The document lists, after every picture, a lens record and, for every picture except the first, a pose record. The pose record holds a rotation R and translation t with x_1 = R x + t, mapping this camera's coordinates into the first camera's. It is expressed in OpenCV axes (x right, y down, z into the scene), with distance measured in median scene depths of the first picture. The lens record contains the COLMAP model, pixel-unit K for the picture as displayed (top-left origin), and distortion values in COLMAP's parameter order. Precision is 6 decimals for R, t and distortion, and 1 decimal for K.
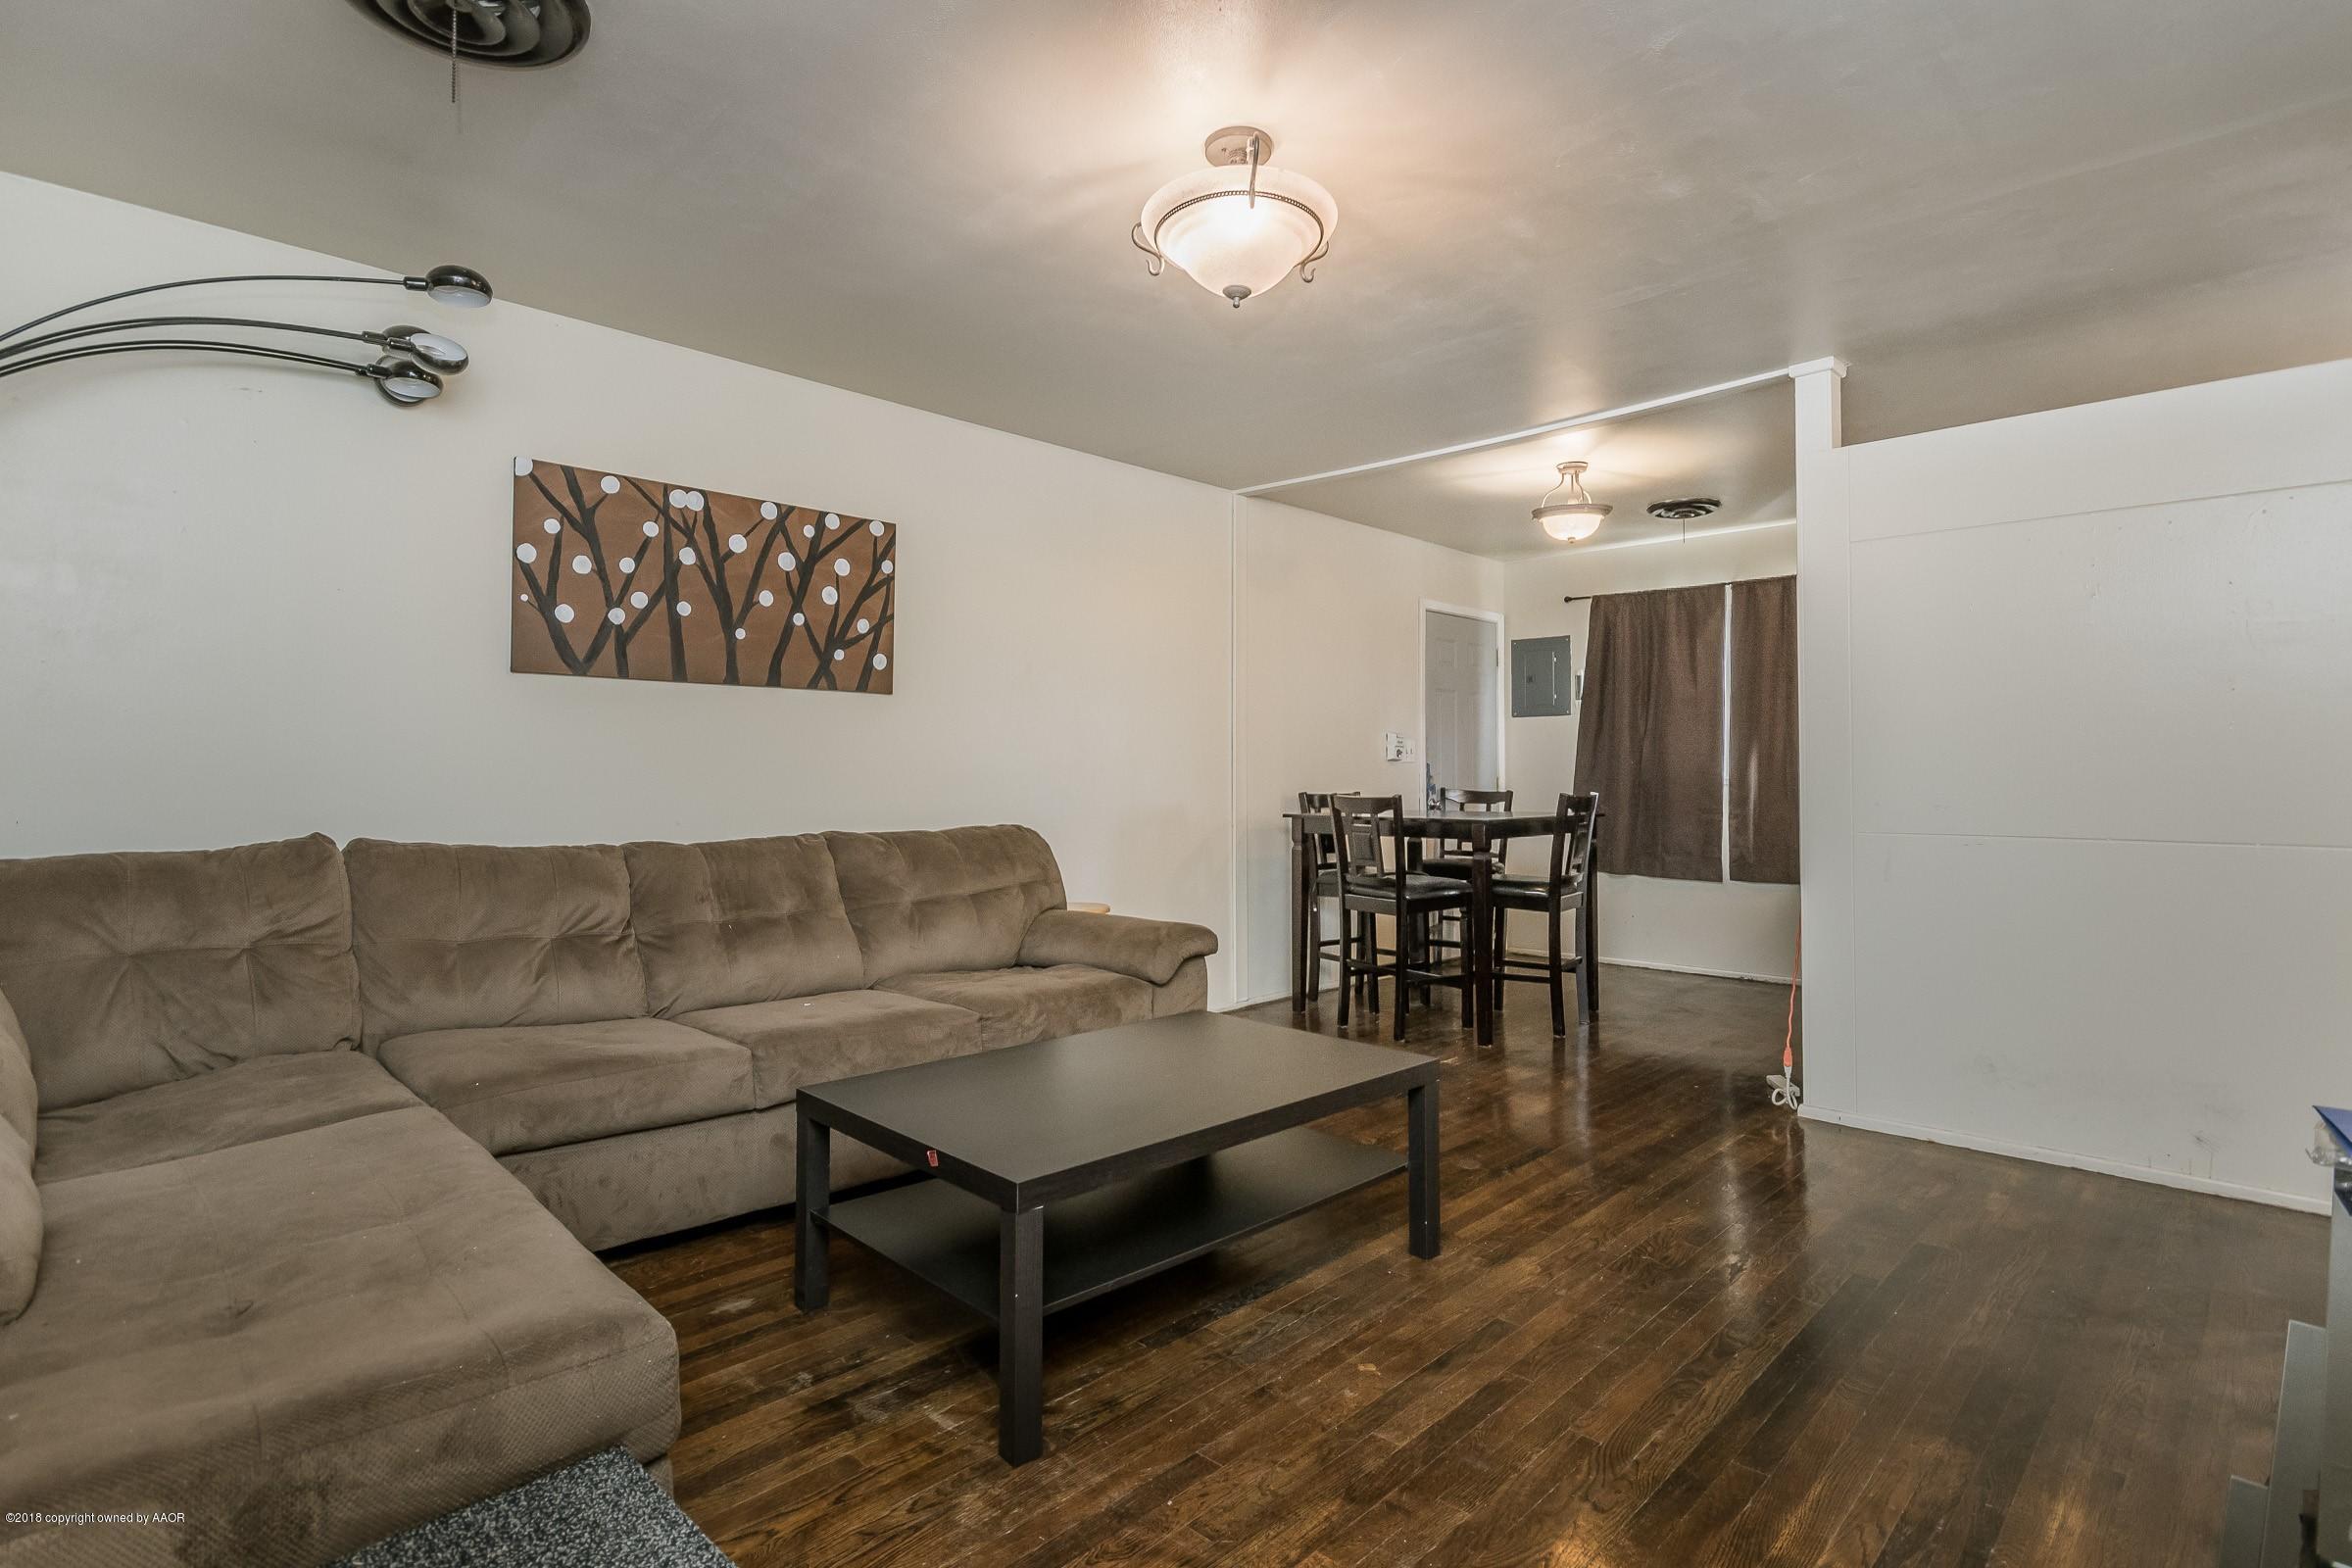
lens RADIAL K [[1201.9, 0, 1175.6], [0, 1201.9, 778.3], [0, 0, 1]] dist [0.001388, -0.005165]
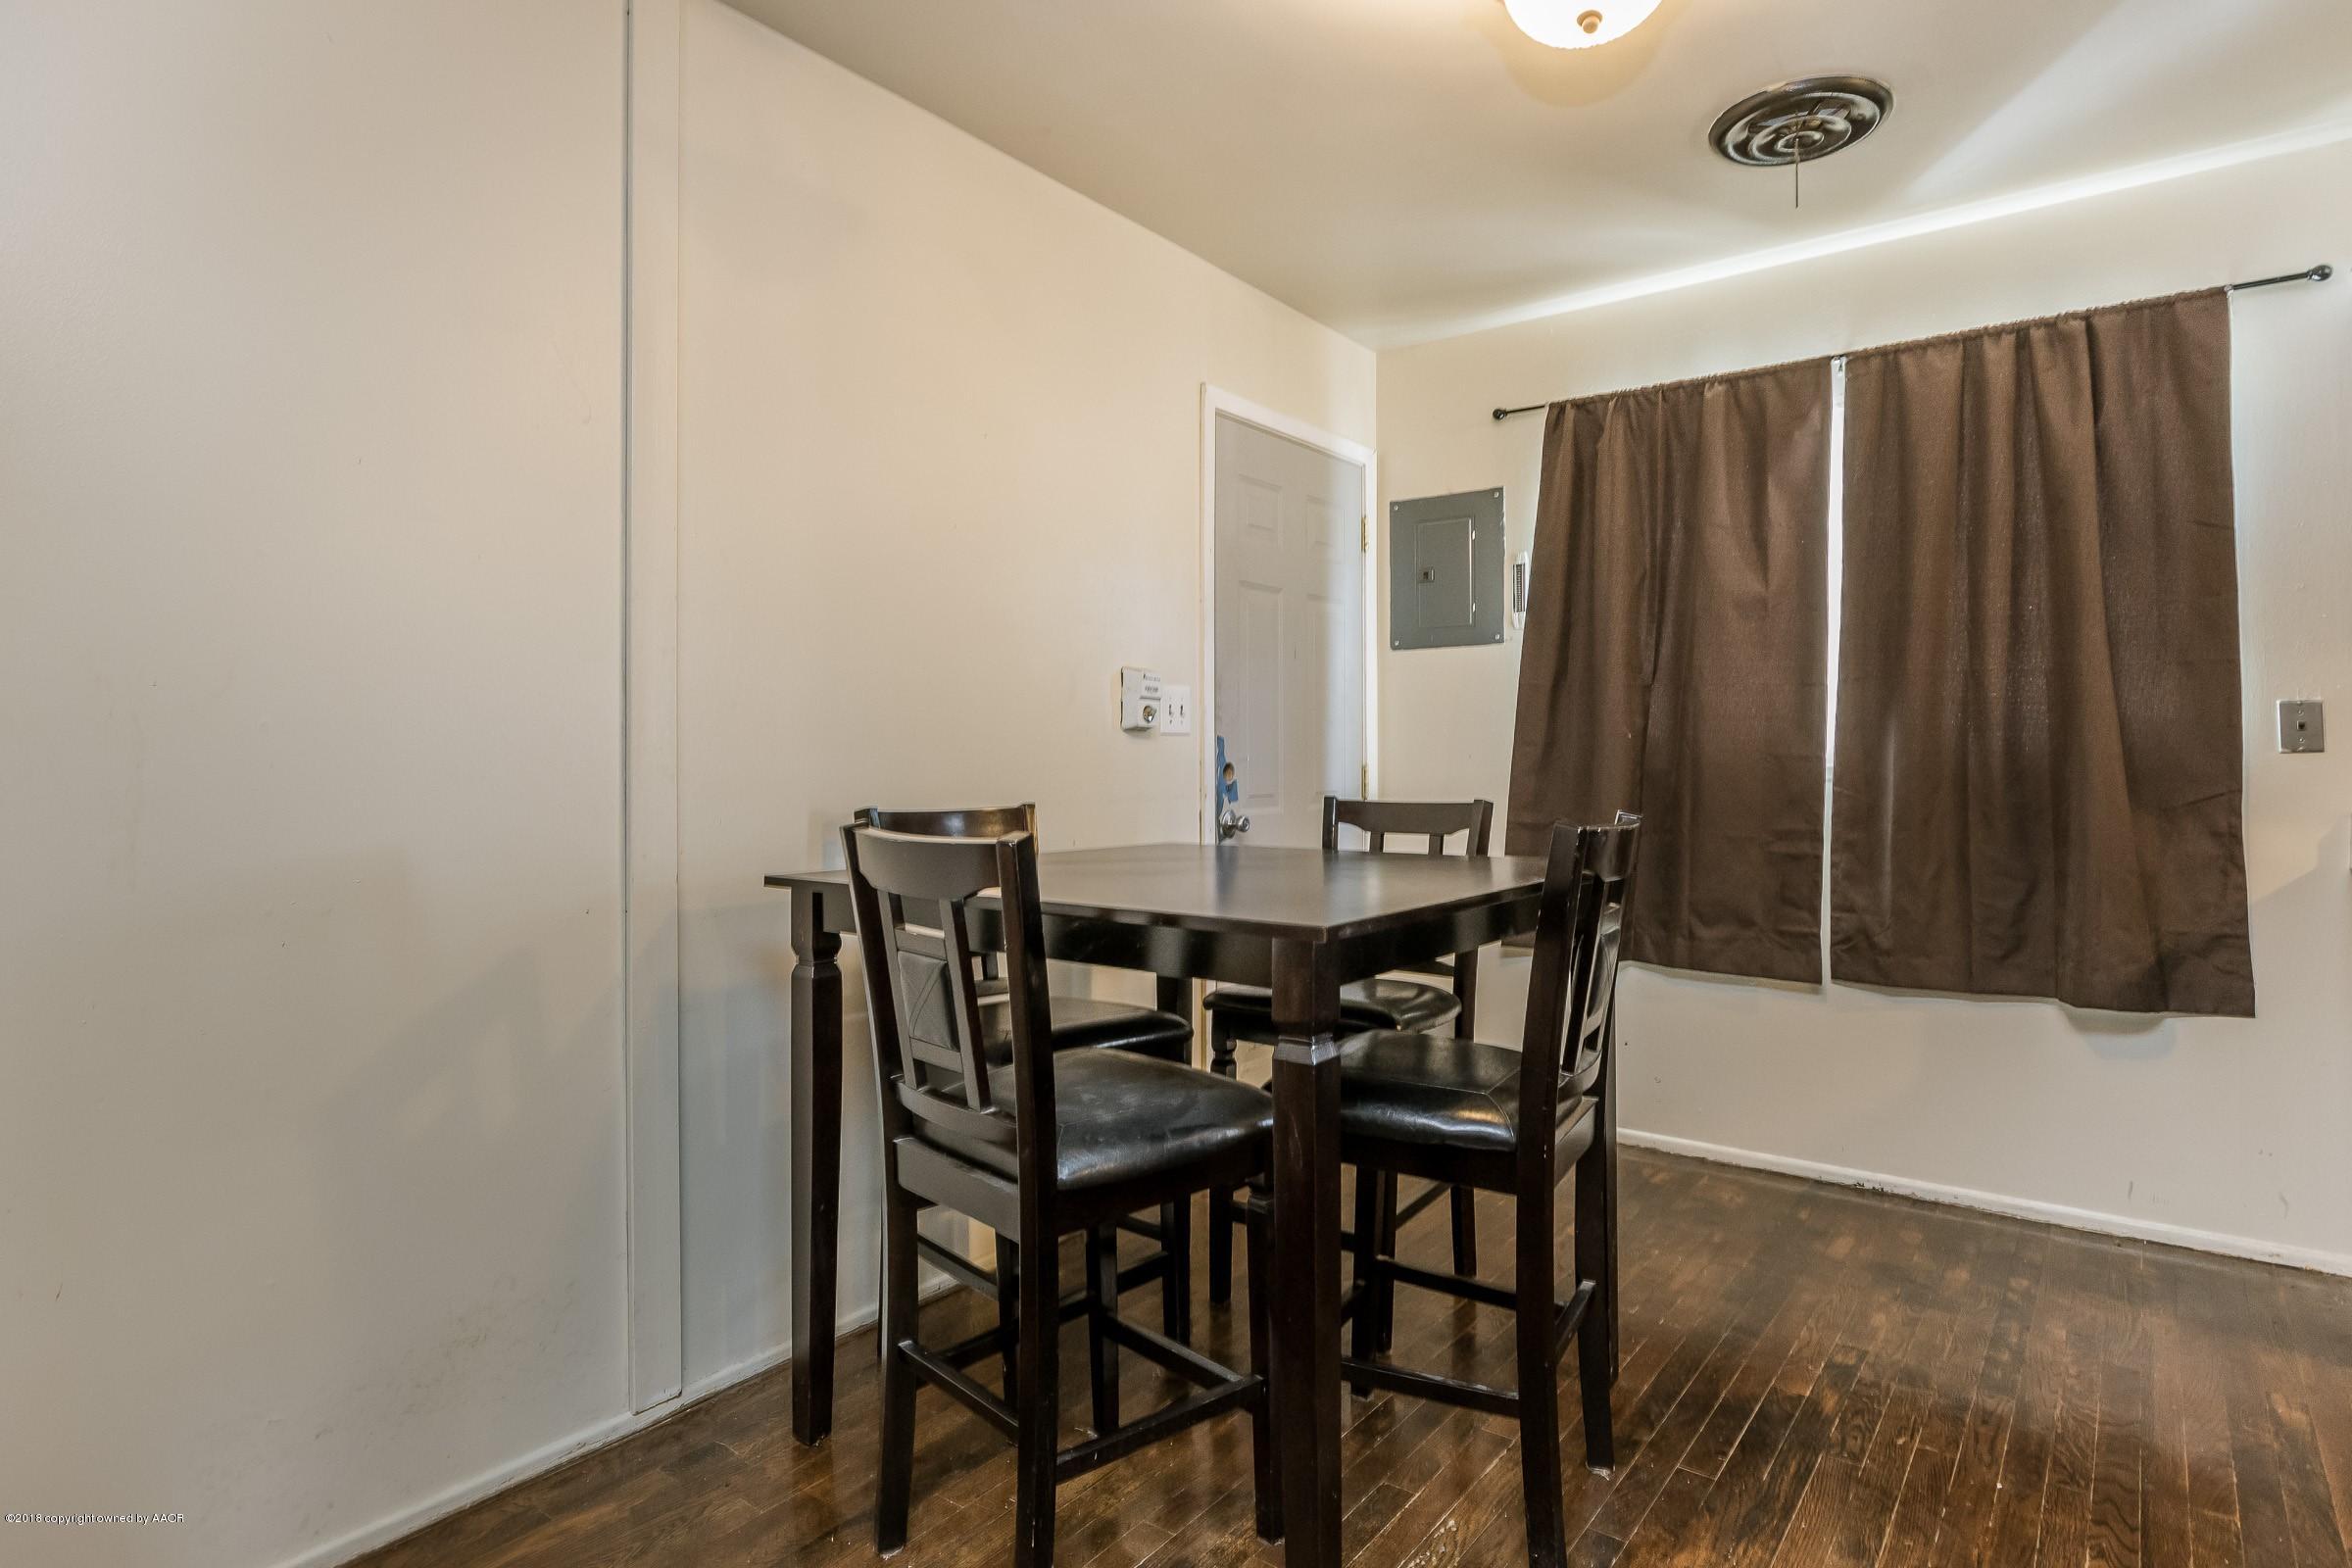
lens RADIAL K [[1201.9, 0, 1183.5], [0, 1201.9, 777.3], [0, 0, 1]] dist [0.001388, -0.005165]
pose [[0.994028, -0.002086, 0.109101, 0.260044], [0.000655, 0.999913, 0.013144, -0.004710], [-0.109119, -0.012994, 0.993944, 0.956818]]
